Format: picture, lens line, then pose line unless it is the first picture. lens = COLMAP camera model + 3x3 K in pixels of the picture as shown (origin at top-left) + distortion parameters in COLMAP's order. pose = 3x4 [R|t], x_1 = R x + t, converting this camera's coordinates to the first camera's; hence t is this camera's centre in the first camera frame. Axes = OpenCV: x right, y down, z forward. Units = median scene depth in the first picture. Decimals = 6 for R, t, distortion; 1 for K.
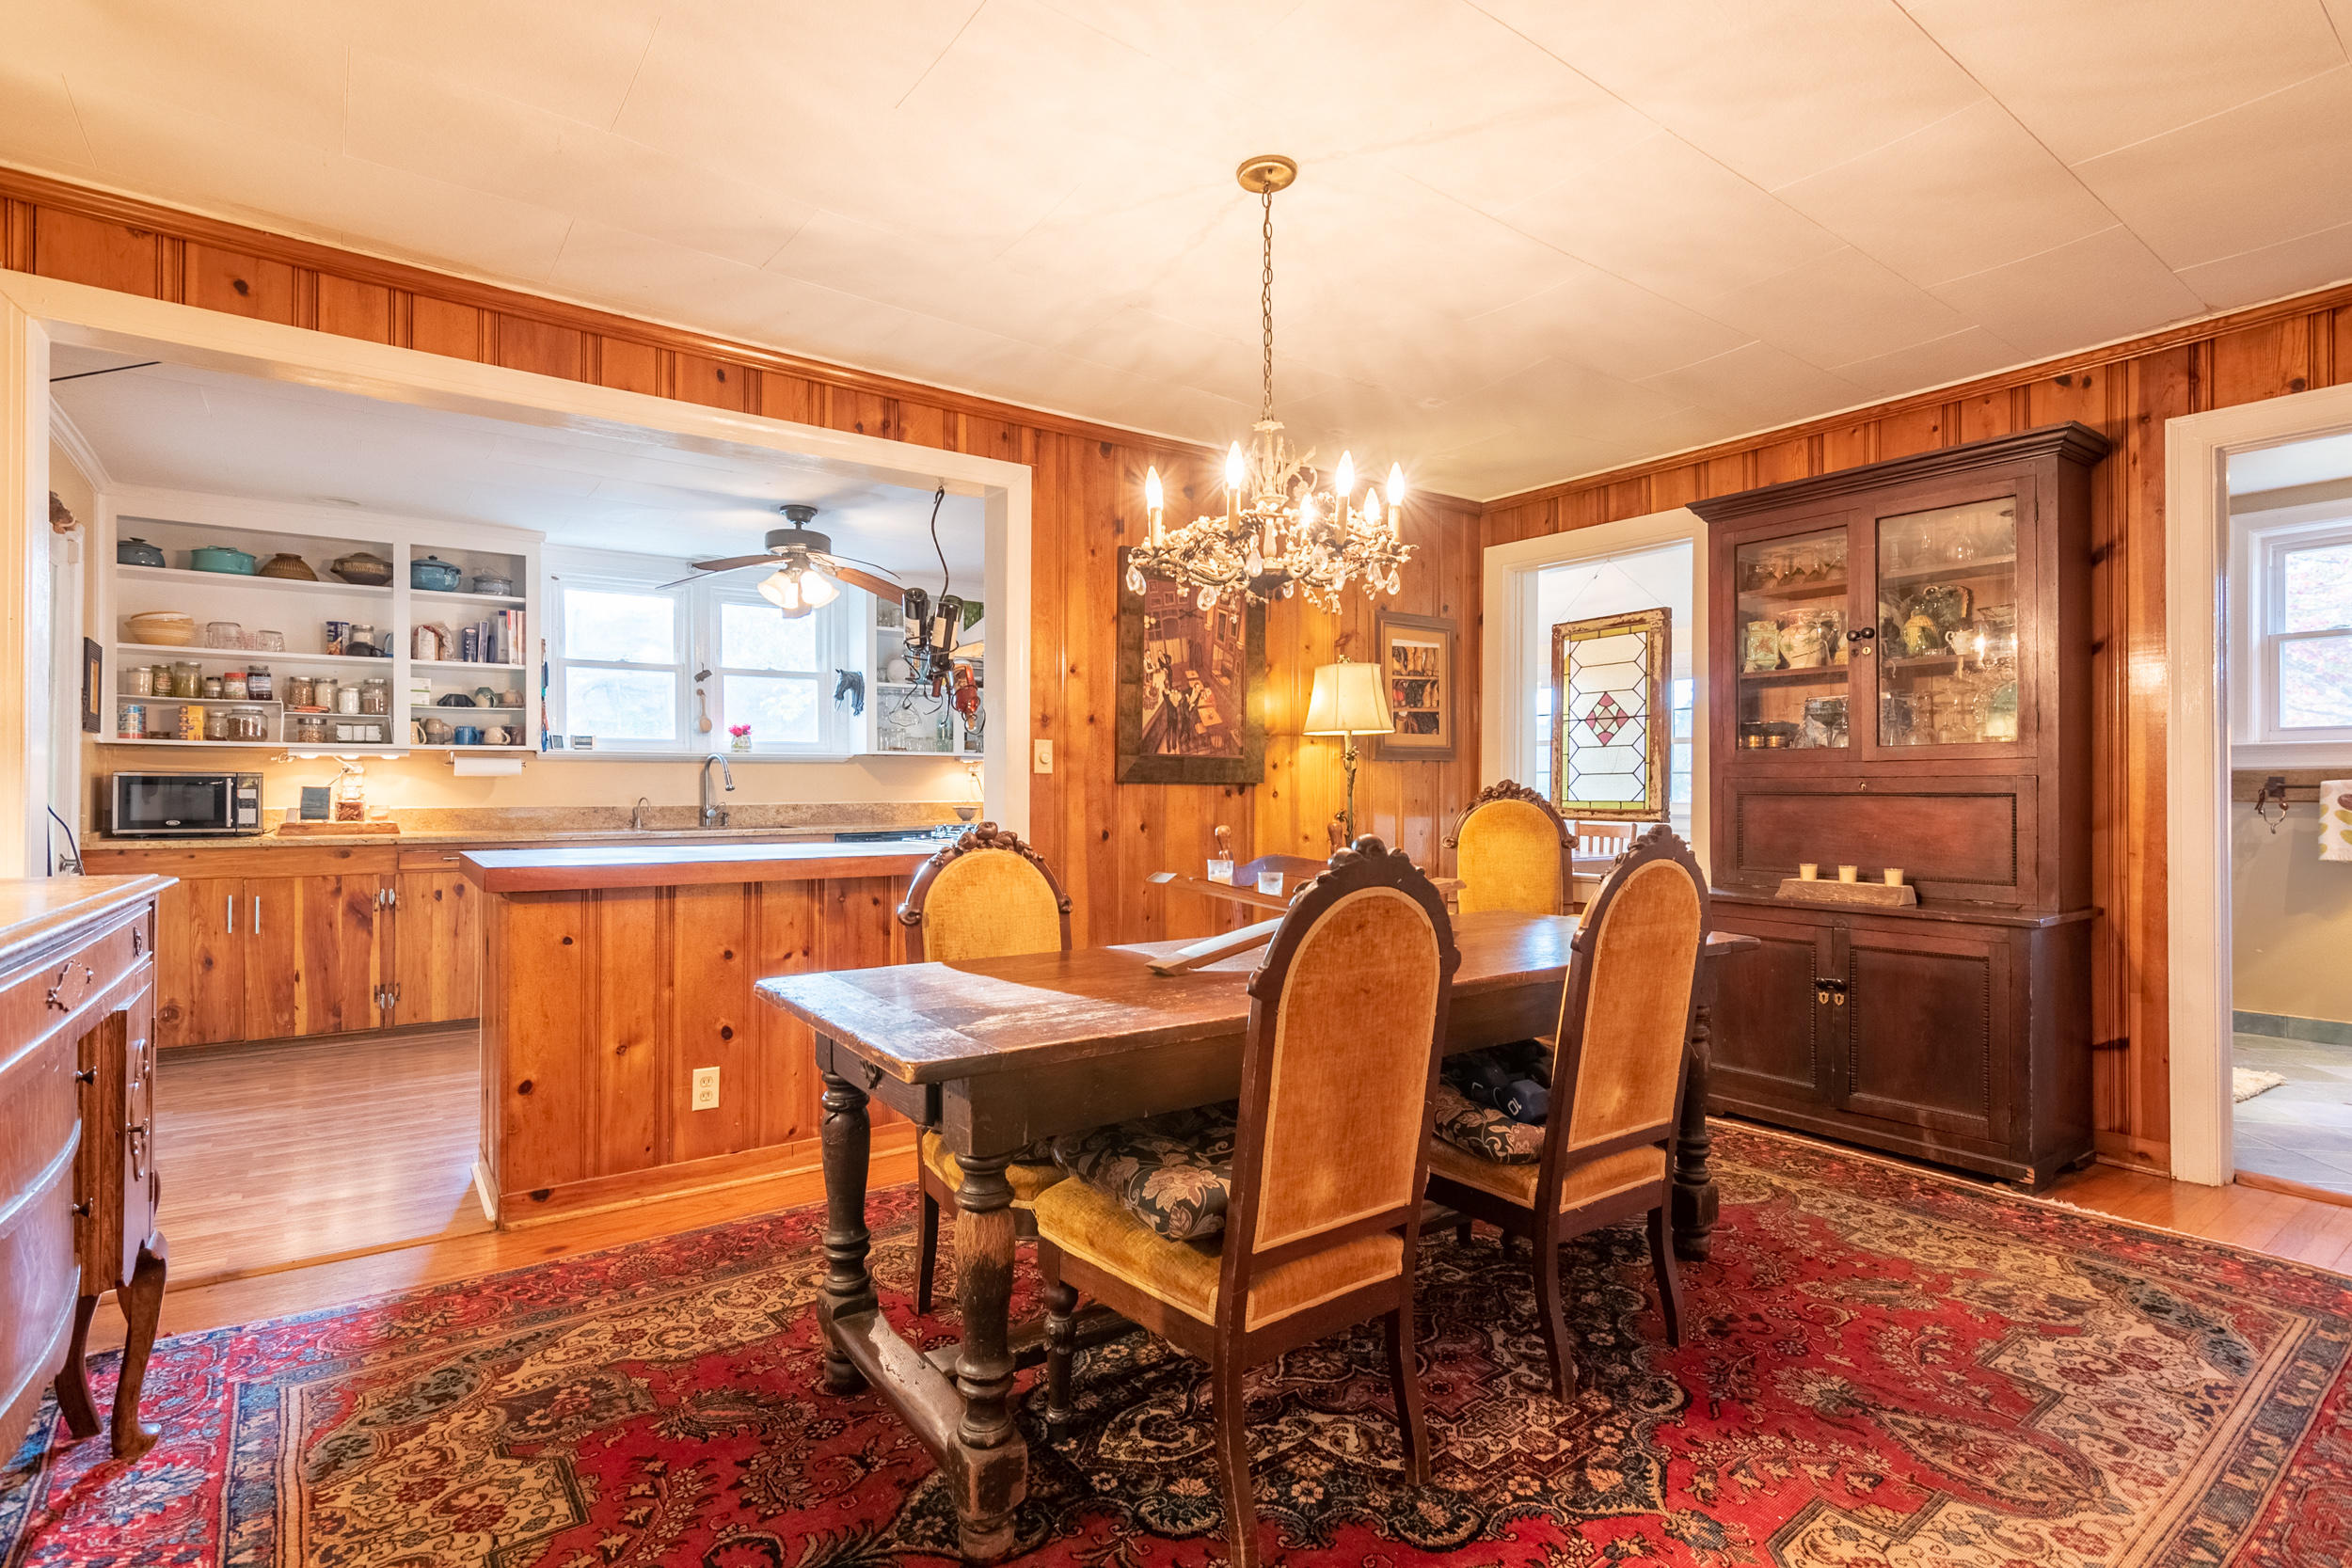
lens RADIAL K [[1161.4, 0, 1198.0], [0, 1161.4, 794.0], [0, 0, 1]] dist [-0.000906, 0.001945]
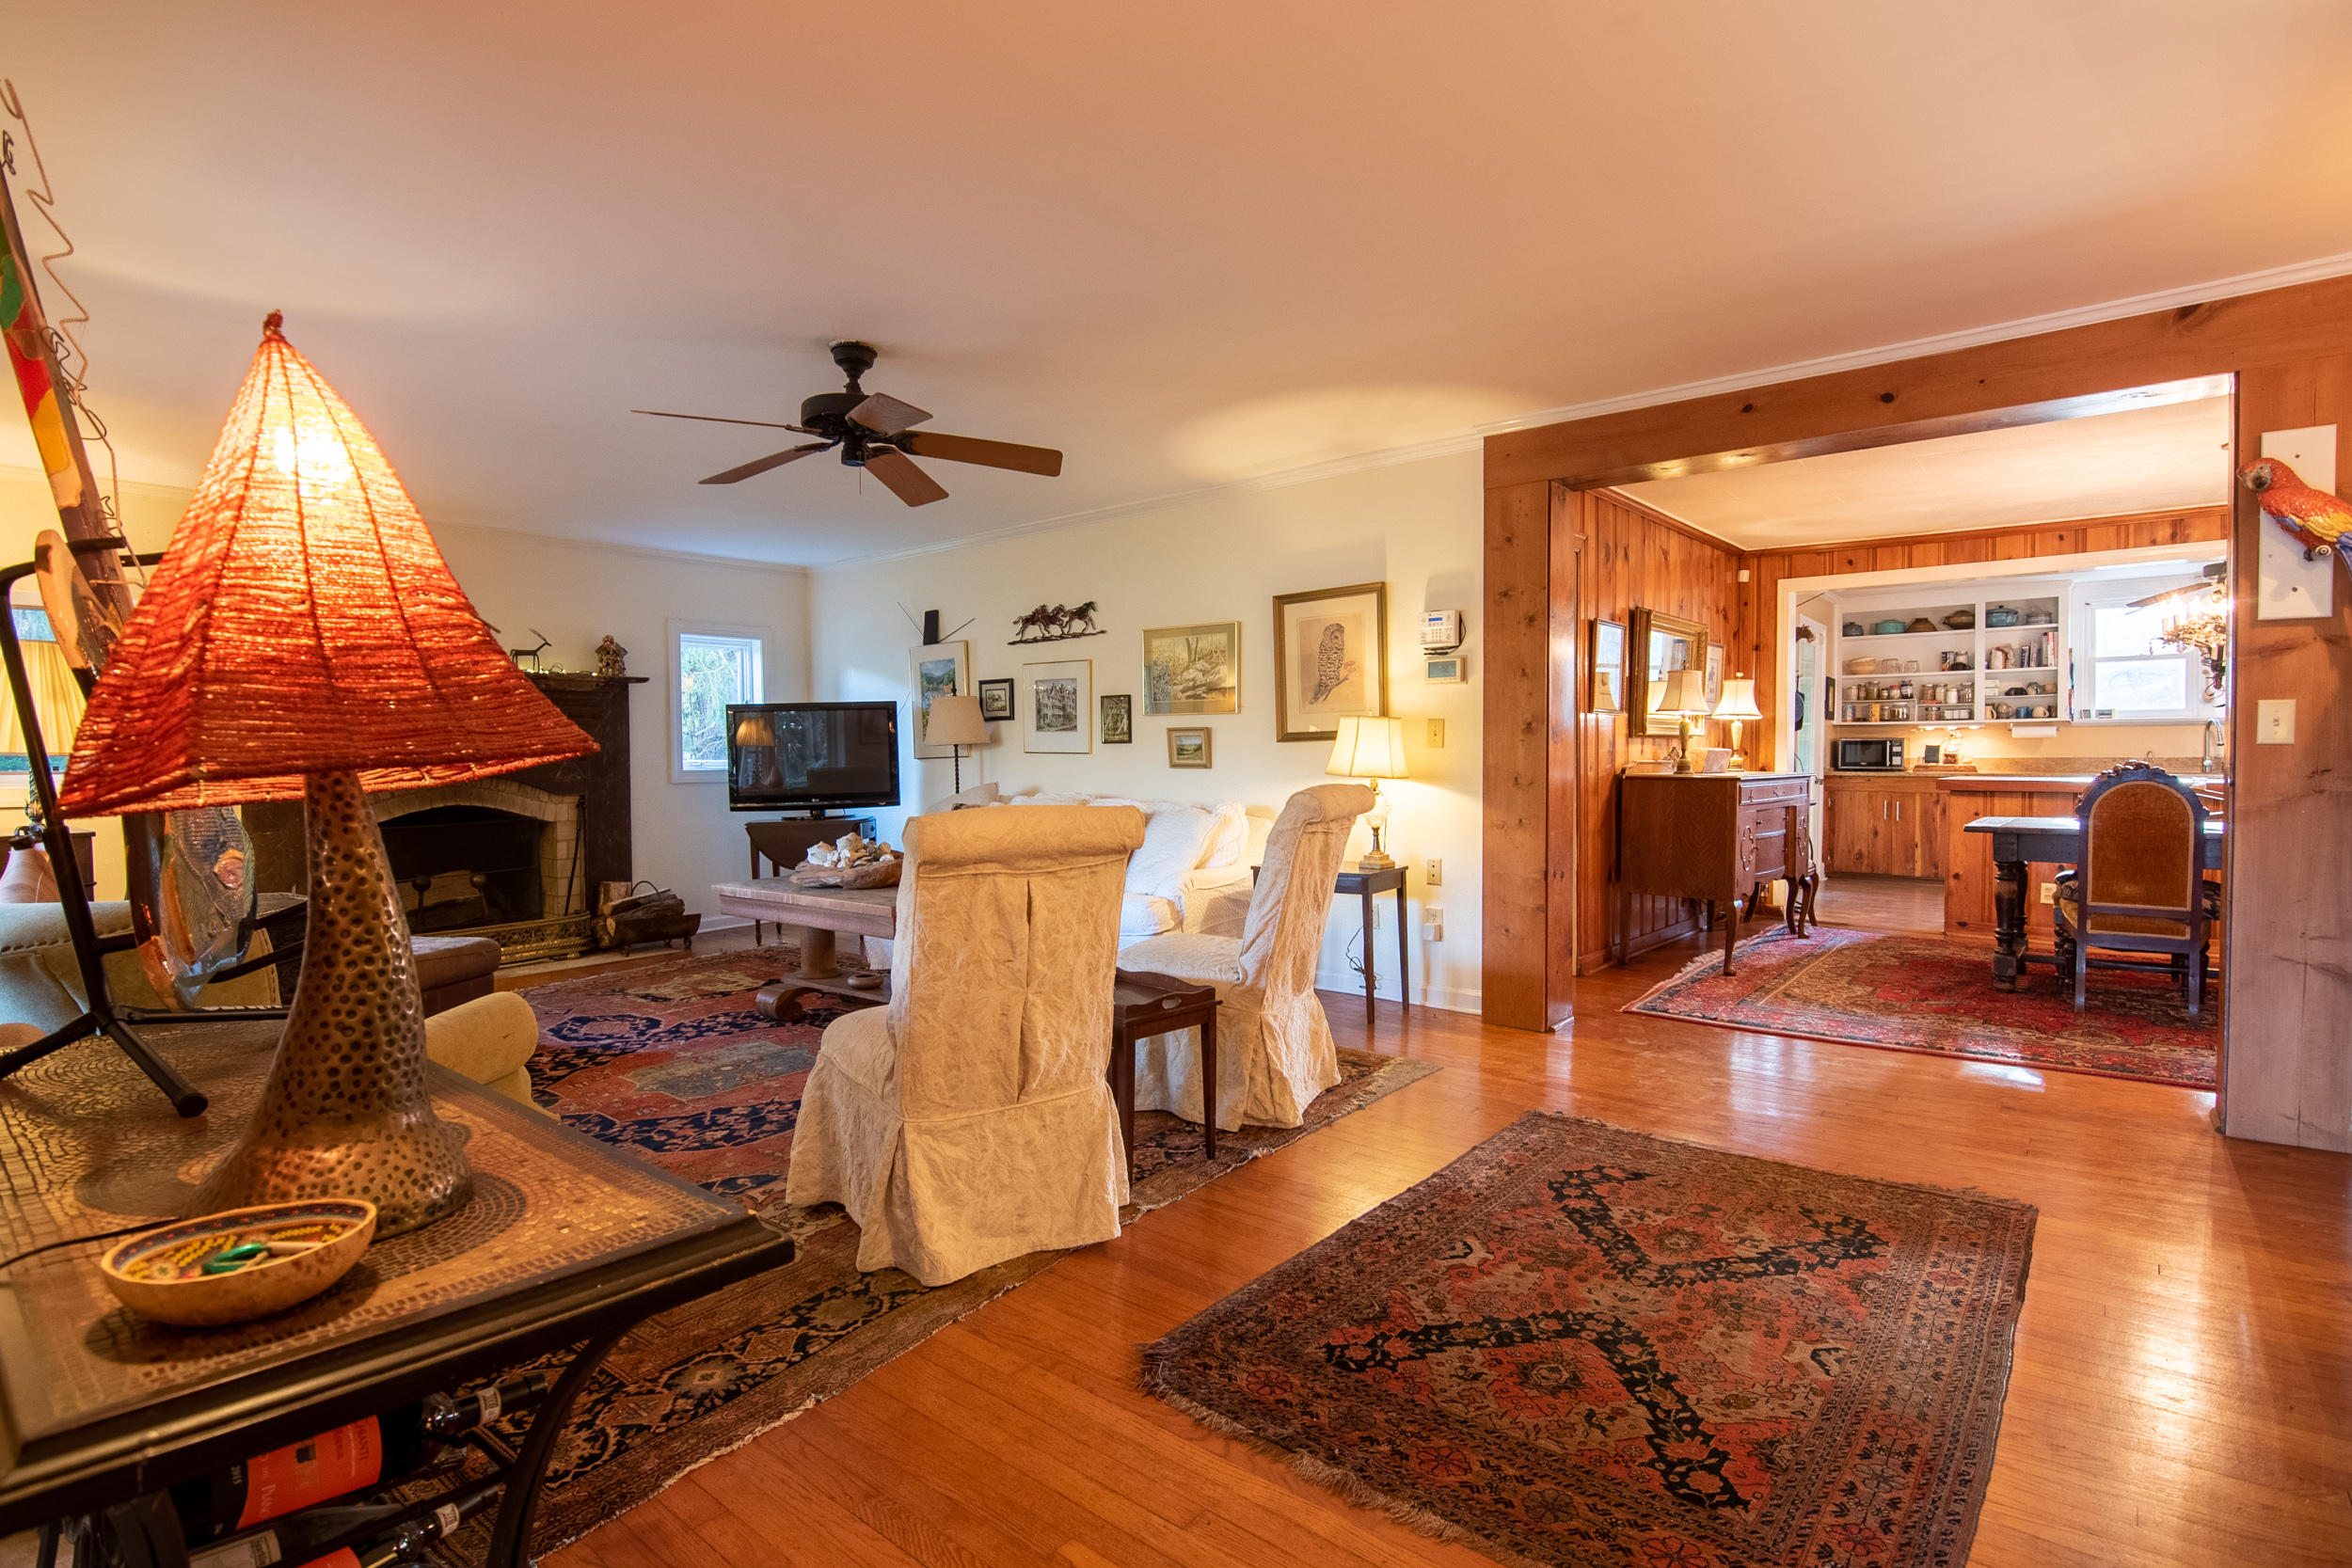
lens RADIAL K [[1161.4, 0, 1201.0], [0, 1161.4, 778.1], [0, 0, 1]] dist [-0.000906, 0.001945]
pose [[0.264202, 0.020274, -0.964254, 0.680128], [0.002122, 0.999764, 0.021602, 0.003797], [0.964465, -0.007753, 0.264096, -0.574964]]
